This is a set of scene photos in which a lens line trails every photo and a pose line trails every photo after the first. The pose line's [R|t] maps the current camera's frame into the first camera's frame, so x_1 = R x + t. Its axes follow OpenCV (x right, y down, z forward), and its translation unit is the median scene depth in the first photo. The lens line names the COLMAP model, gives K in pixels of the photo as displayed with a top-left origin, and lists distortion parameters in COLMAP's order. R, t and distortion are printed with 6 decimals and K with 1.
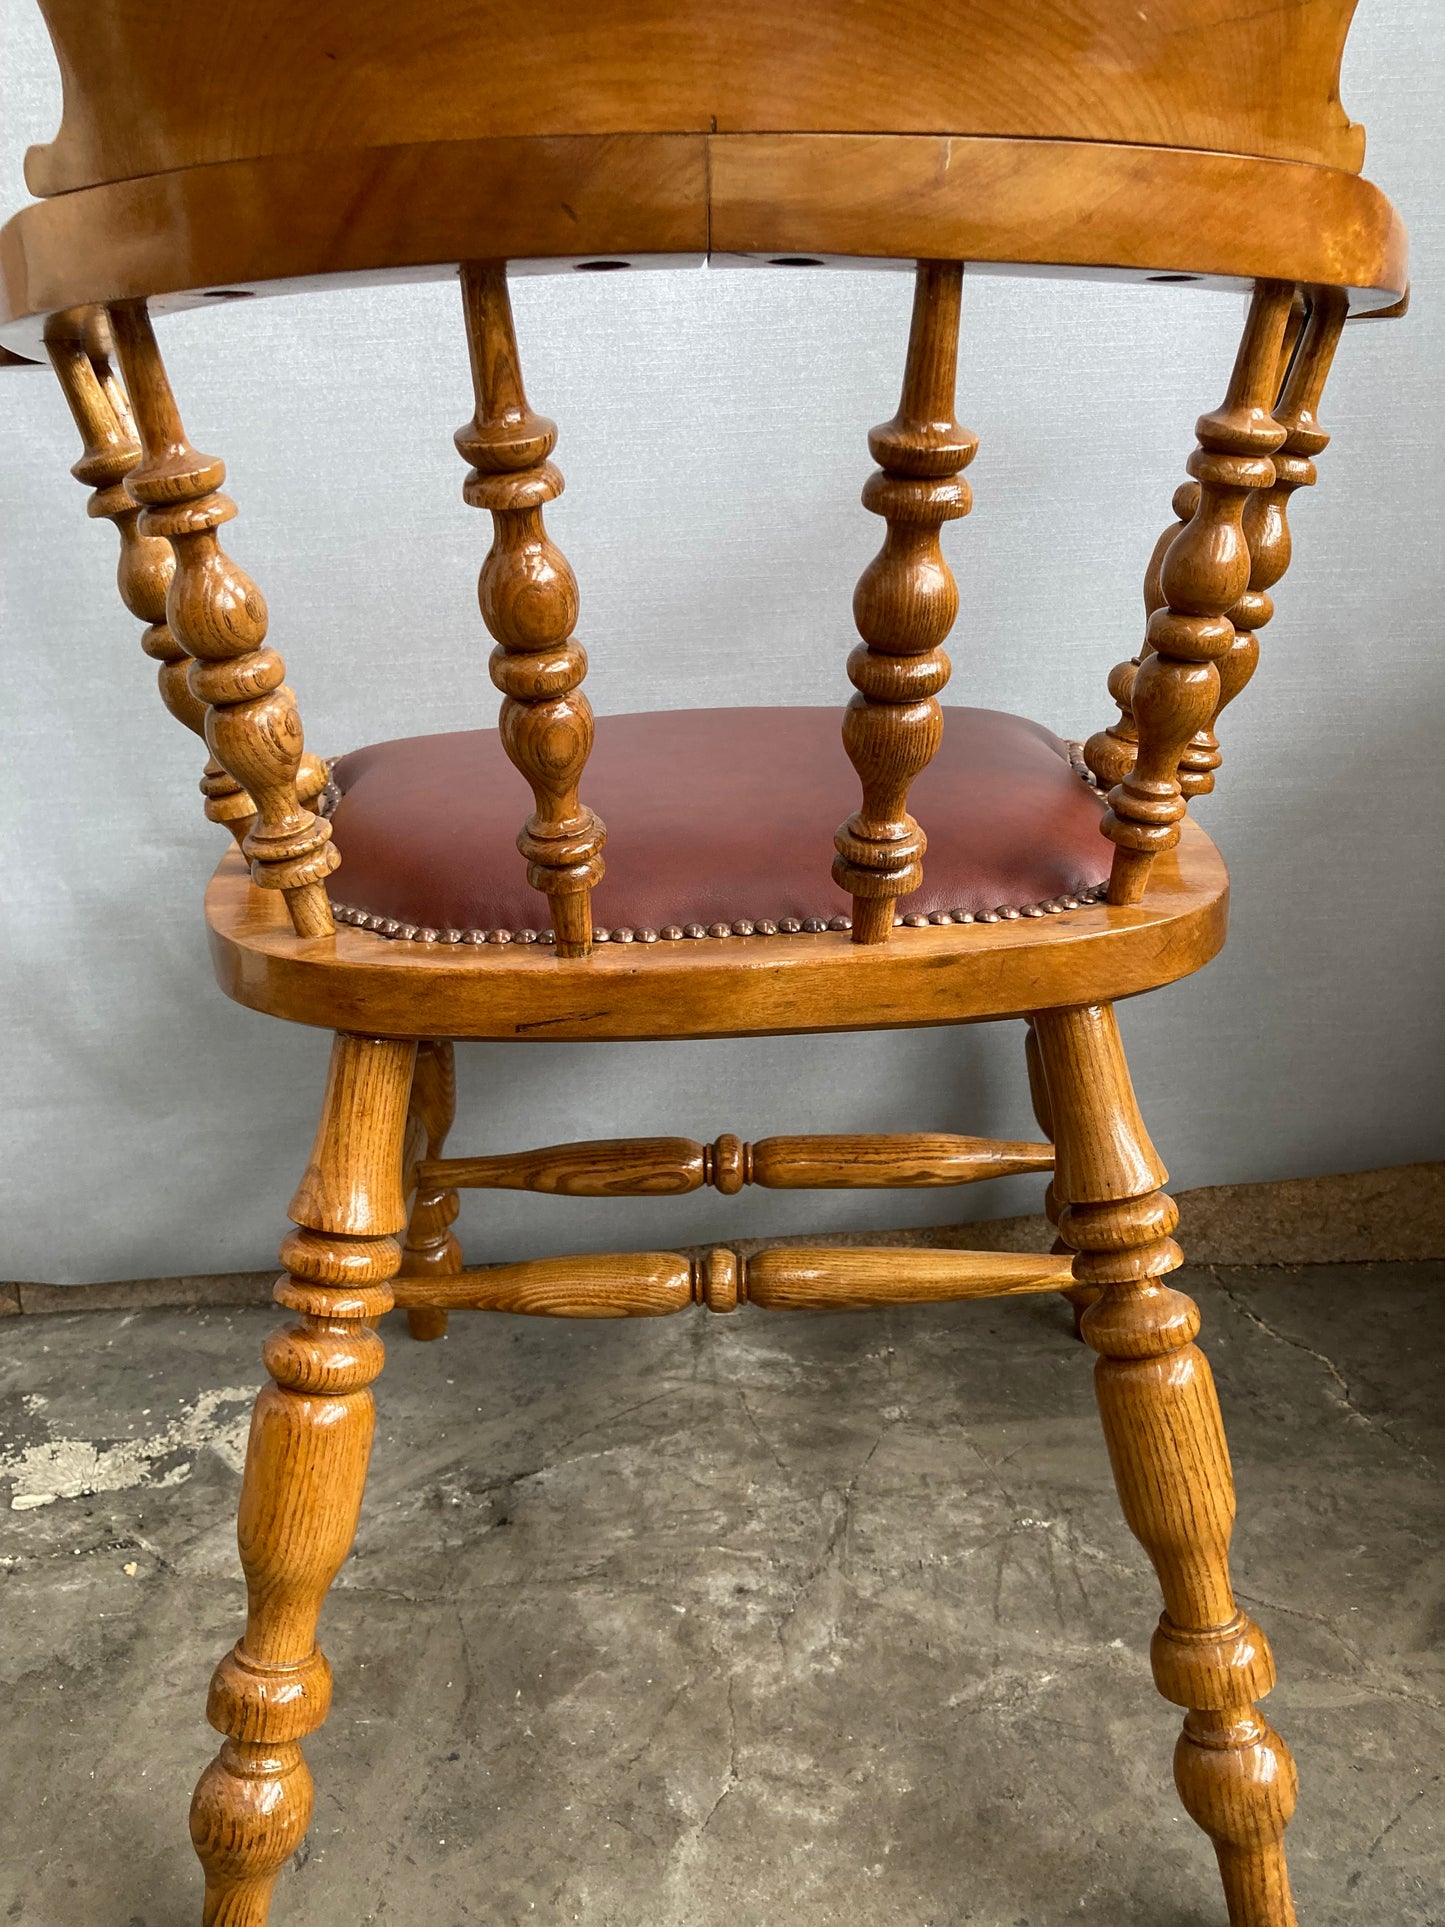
lens RADIAL K [[1604.3, 0, 726.4], [0, 1604.3, 970.1], [0, 0, 1]] dist [0.009056, -0.000587]
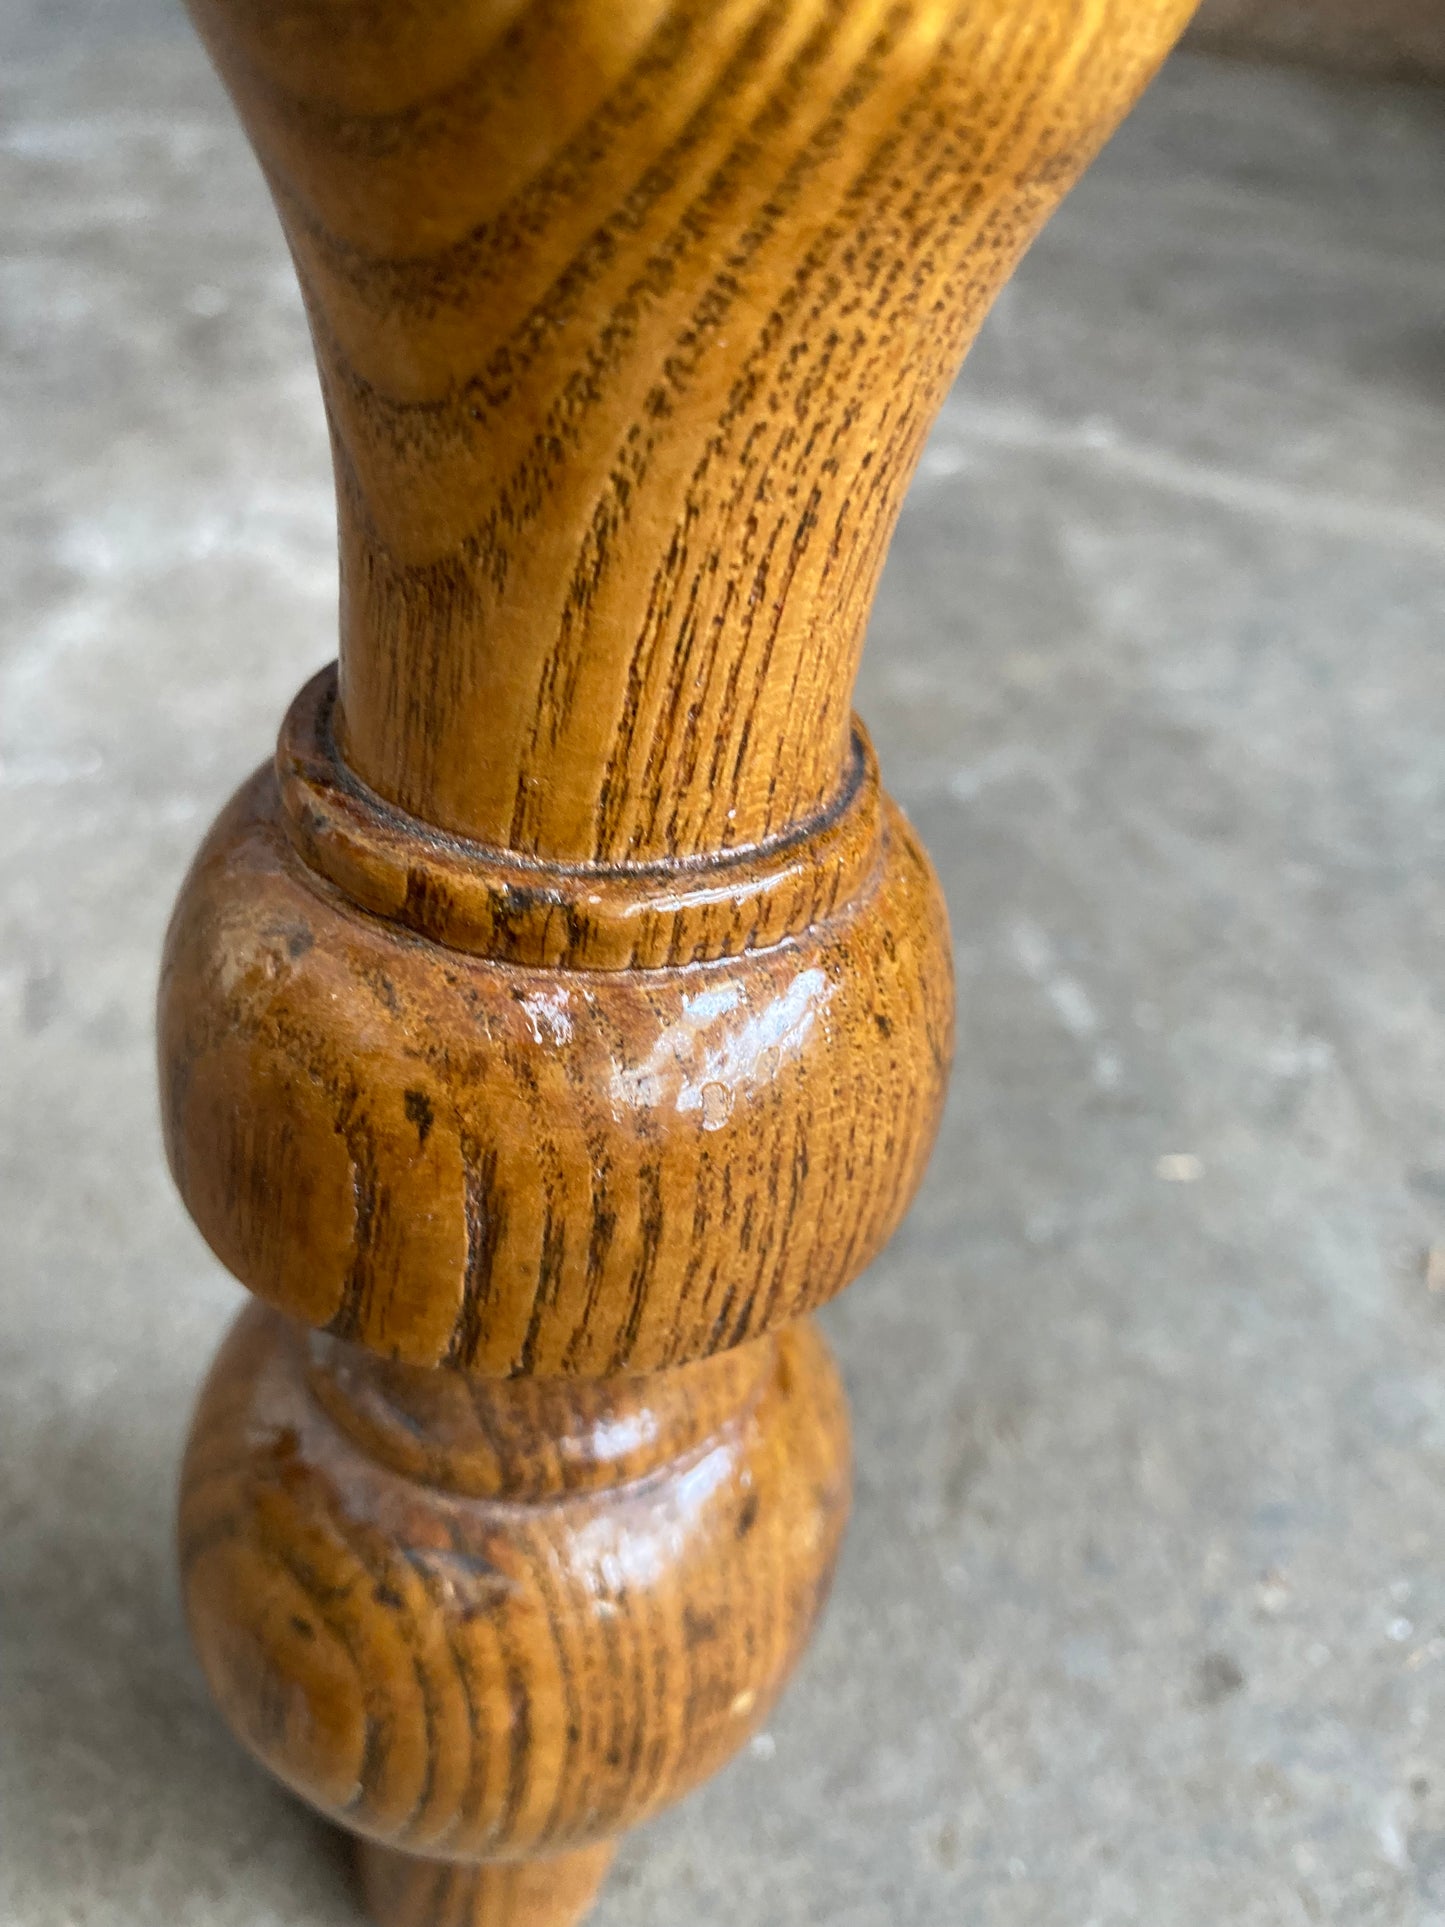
lens RADIAL K [[1660.4, 0, 719.9], [0, 1660.4, 975.9], [0, 0, 1]] dist [-0.035185, -0.009759]
pose [[0.993671, 0.079965, 0.078894, 0.100269], [-0.105279, 0.907887, 0.405780, 0.363096], [-0.039179, -0.411518, 0.910559, 0.464270]]
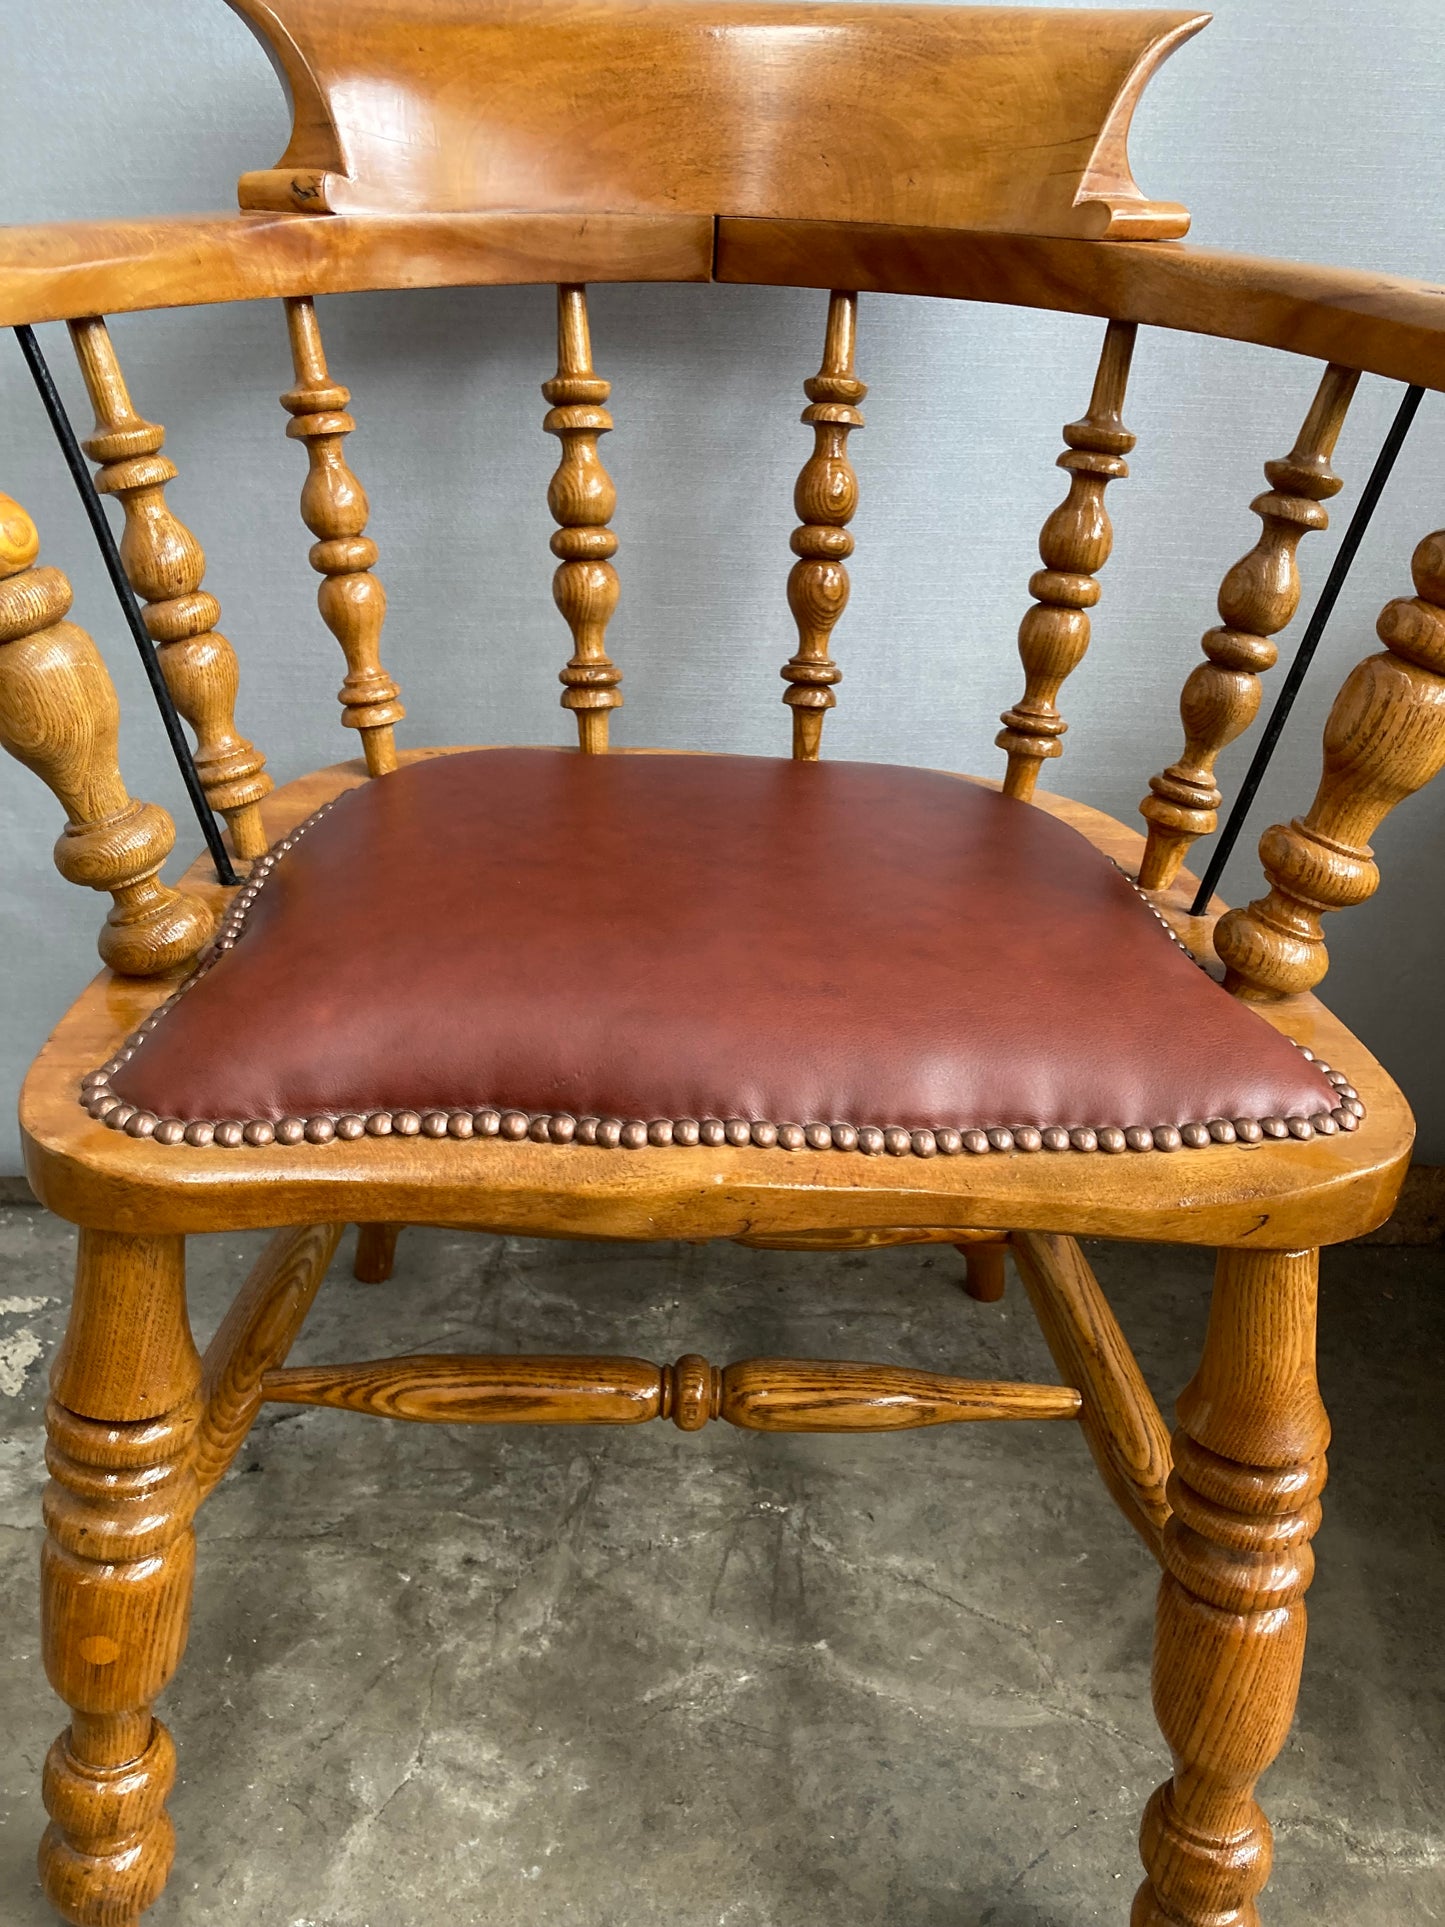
lens RADIAL K [[1604.3, 0, 720.8], [0, 1604.3, 951.3], [0, 0, 1]] dist [0.009056, -0.000587]
pose [[0.997579, 0.069129, 0.007527, 0.135451], [-0.069530, 0.990095, 0.121976, -0.134329], [0.000979, -0.122204, 0.992505, 0.035007]]
